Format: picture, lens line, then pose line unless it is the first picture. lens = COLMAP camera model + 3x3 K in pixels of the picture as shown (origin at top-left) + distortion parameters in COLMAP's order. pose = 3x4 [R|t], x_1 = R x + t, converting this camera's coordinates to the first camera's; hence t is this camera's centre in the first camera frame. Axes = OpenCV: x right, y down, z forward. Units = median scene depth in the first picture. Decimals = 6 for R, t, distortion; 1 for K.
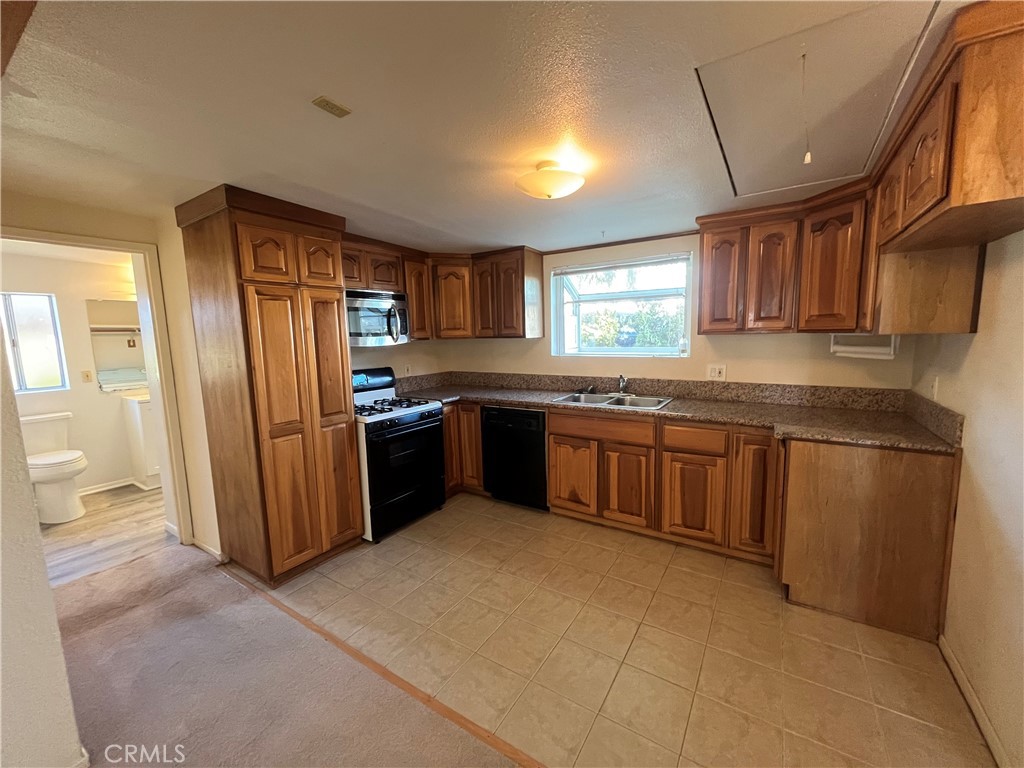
lens RADIAL K [[413.2, 0, 508.4], [0, 413.2, 386.7], [0, 0, 1]] dist [-0.001073, -0.000095]
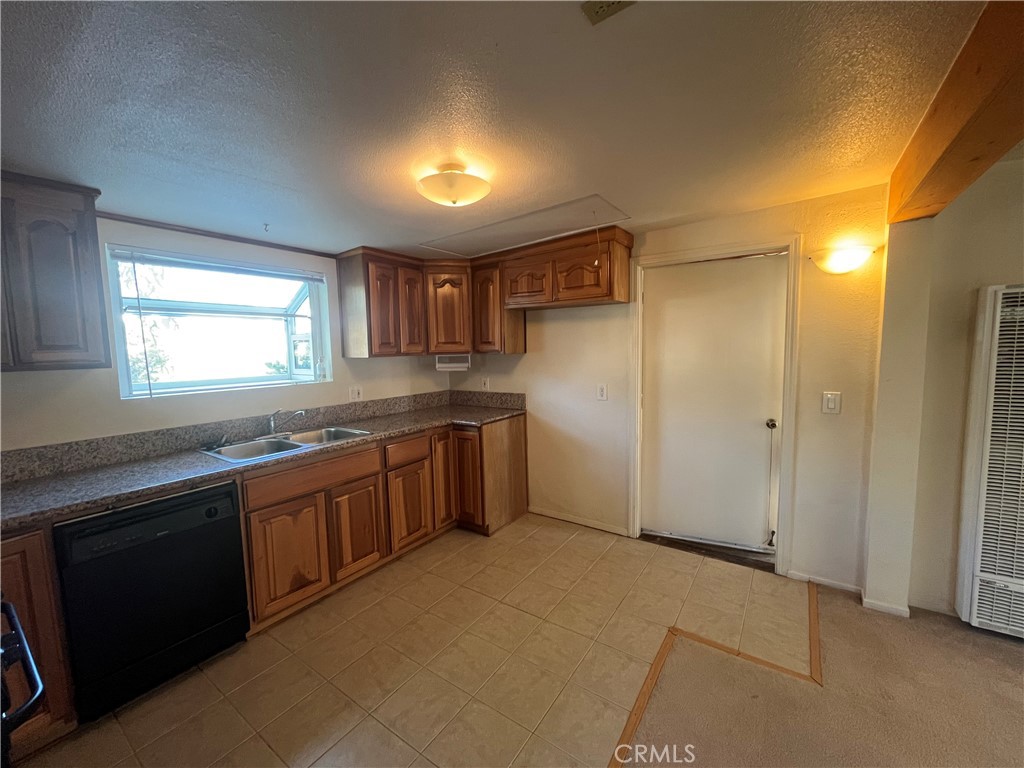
lens RADIAL K [[413.2, 0, 508.4], [0, 413.2, 386.7], [0, 0, 1]] dist [-0.001073, -0.000095]
pose [[0.033289, -0.071217, 0.996905, -0.605223], [0.152471, 0.986145, 0.065357, -0.070380], [-0.987747, 0.149823, 0.043686, 0.645590]]
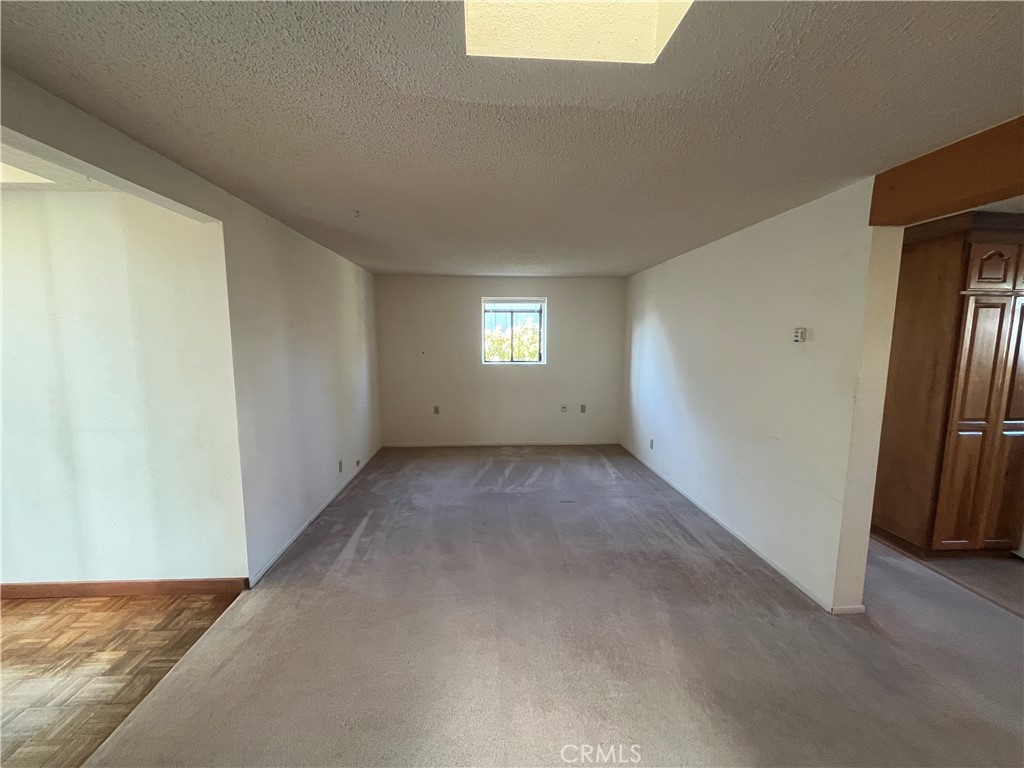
lens RADIAL K [[411.2, 0, 508.1], [0, 411.2, 387.2], [0, 0, 1]] dist [-0.006428, -0.000537]
pose [[0.594761, 0.126468, -0.793892, -0.375433], [-0.118362, 0.990562, 0.069125, 0.064850], [0.795141, 0.052854, 0.604117, -0.565218]]
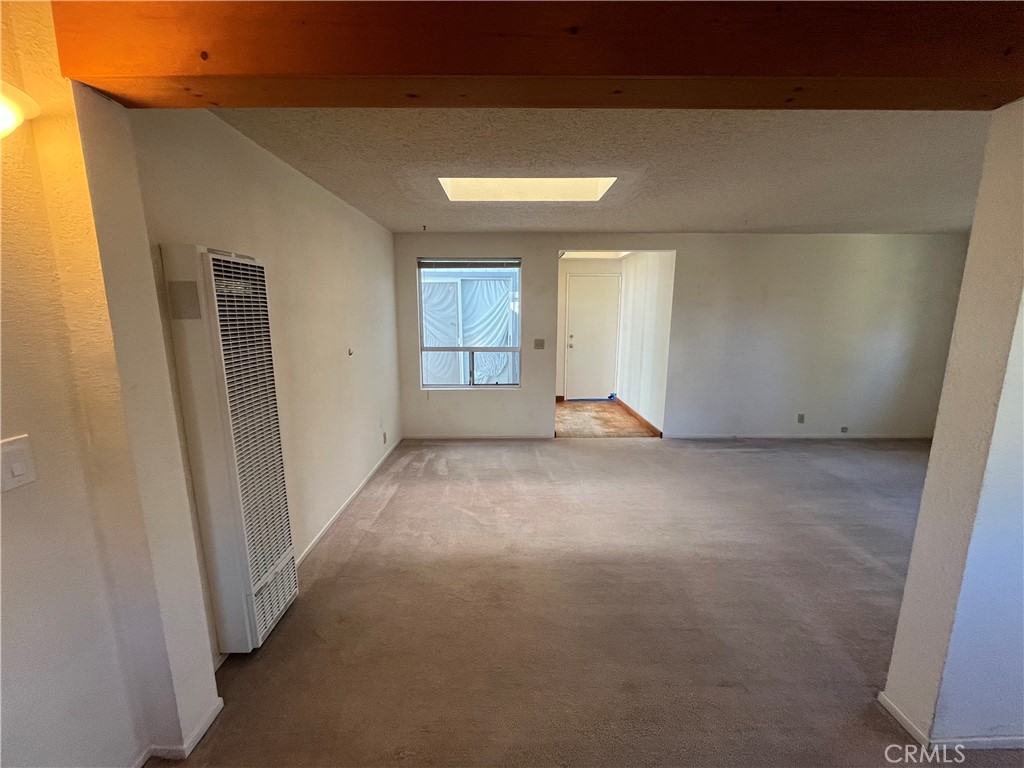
lens RADIAL K [[413.2, 0, 508.4], [0, 413.2, 386.7], [0, 0, 1]] dist [-0.001073, -0.000095]
pose [[-0.835491, 0.122521, -0.535670, 0.112736], [-0.048552, 0.954554, 0.294057, -0.071052], [0.547355, 0.271690, -0.791573, 0.533847]]
